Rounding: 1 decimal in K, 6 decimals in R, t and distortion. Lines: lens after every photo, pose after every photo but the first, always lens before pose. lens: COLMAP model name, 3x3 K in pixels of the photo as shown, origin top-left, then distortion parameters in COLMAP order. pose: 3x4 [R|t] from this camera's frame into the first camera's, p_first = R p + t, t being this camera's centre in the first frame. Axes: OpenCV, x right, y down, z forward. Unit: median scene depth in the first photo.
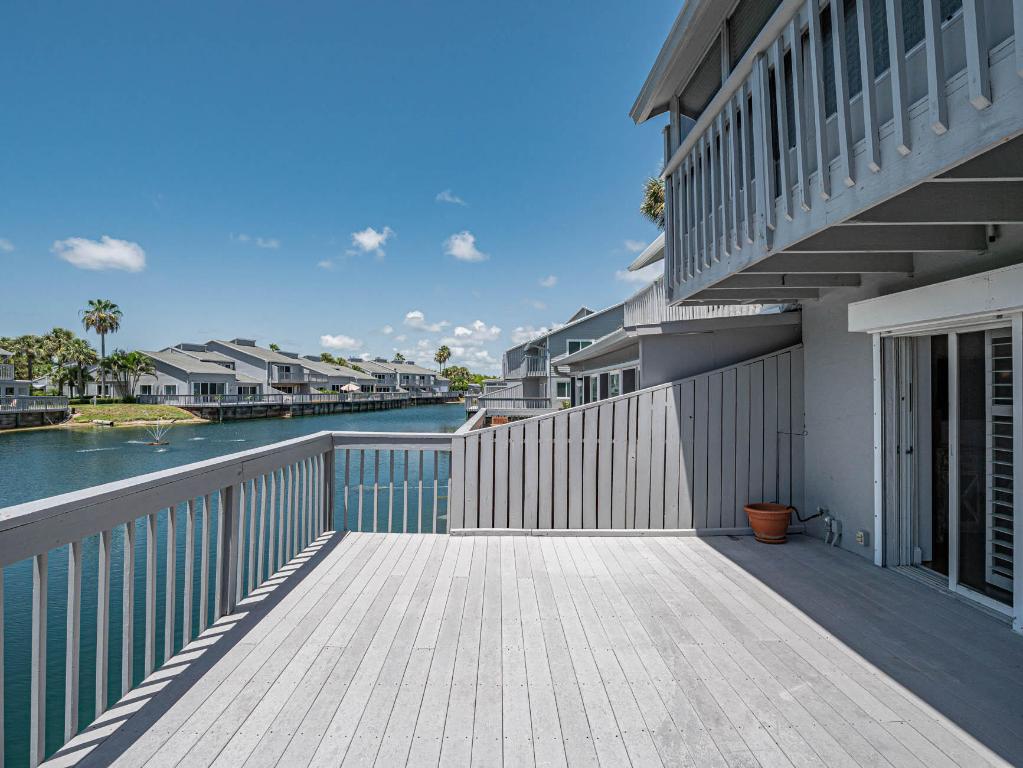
lens RADIAL K [[500.2, 0, 502.1], [0, 500.2, 380.7], [0, 0, 1]] dist [-0.010433, -0.001786]
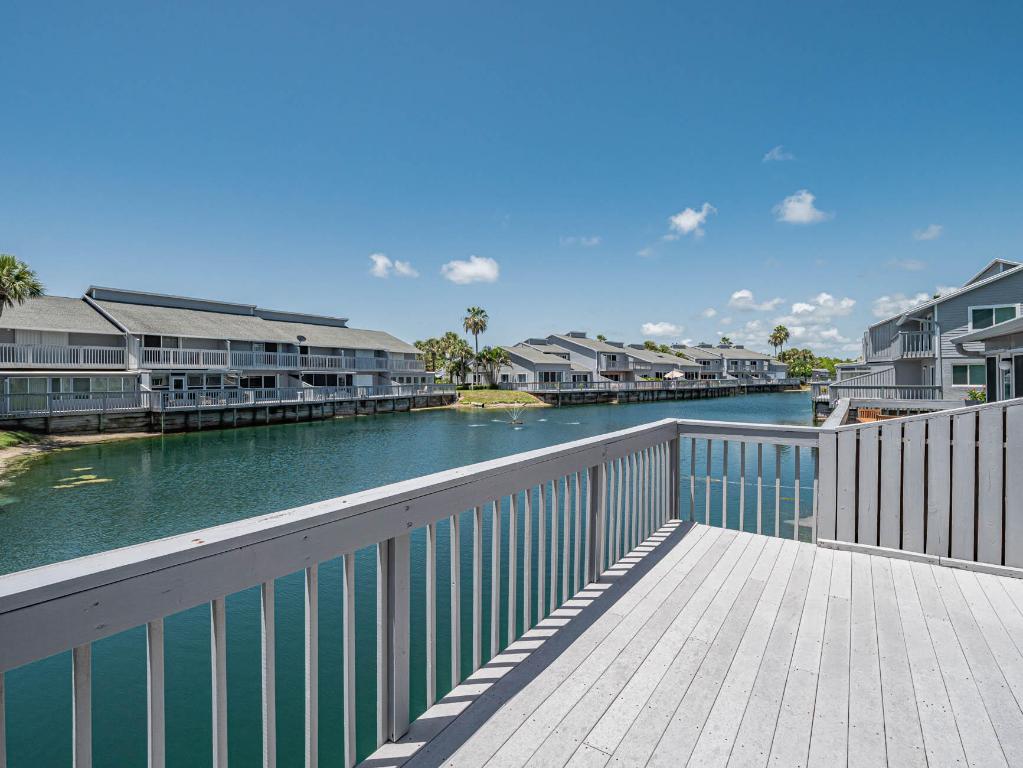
lens RADIAL K [[500.2, 0, 499.1], [0, 500.2, 383.0], [0, 0, 1]] dist [-0.010433, -0.001786]
pose [[0.814483, -0.000475, -0.580187, -0.021181], [0.017955, 0.999541, 0.024388, -0.000193], [0.579910, -0.030281, 0.814118, -0.001913]]
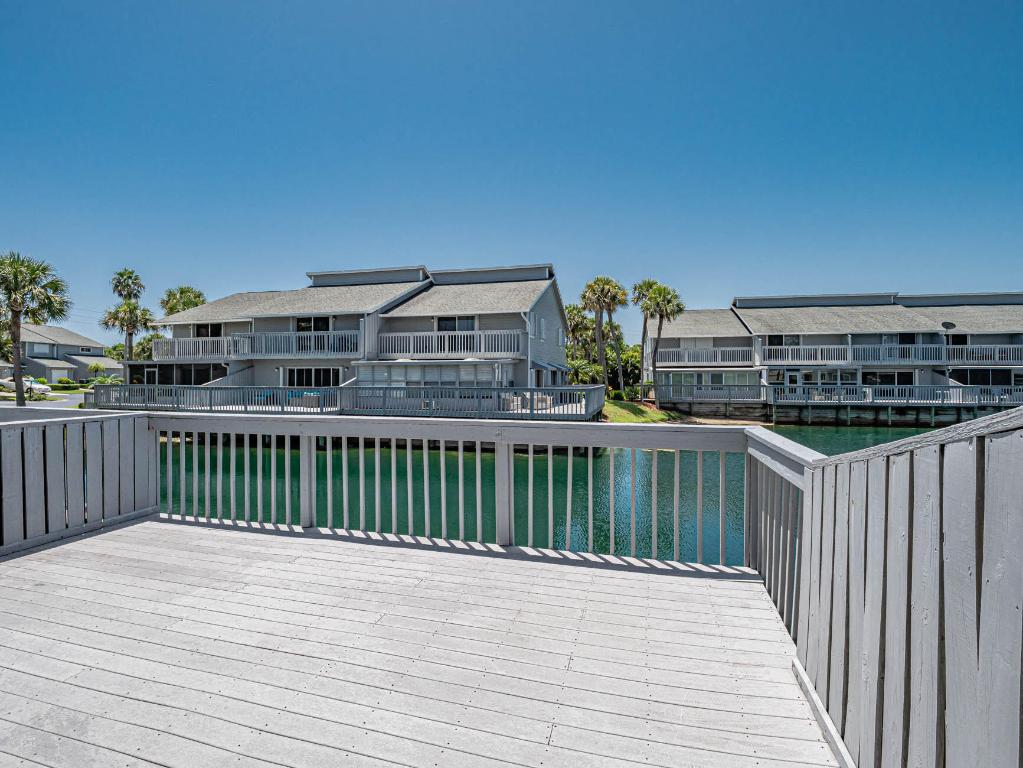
lens RADIAL K [[500.2, 0, 509.1], [0, 500.2, 382.9], [0, 0, 1]] dist [-0.010433, -0.001786]
pose [[-0.268301, 0.011557, -0.963266, 0.168658], [0.016224, 0.999840, 0.007477, 0.011307], [0.963198, -0.013622, -0.268446, 0.345228]]
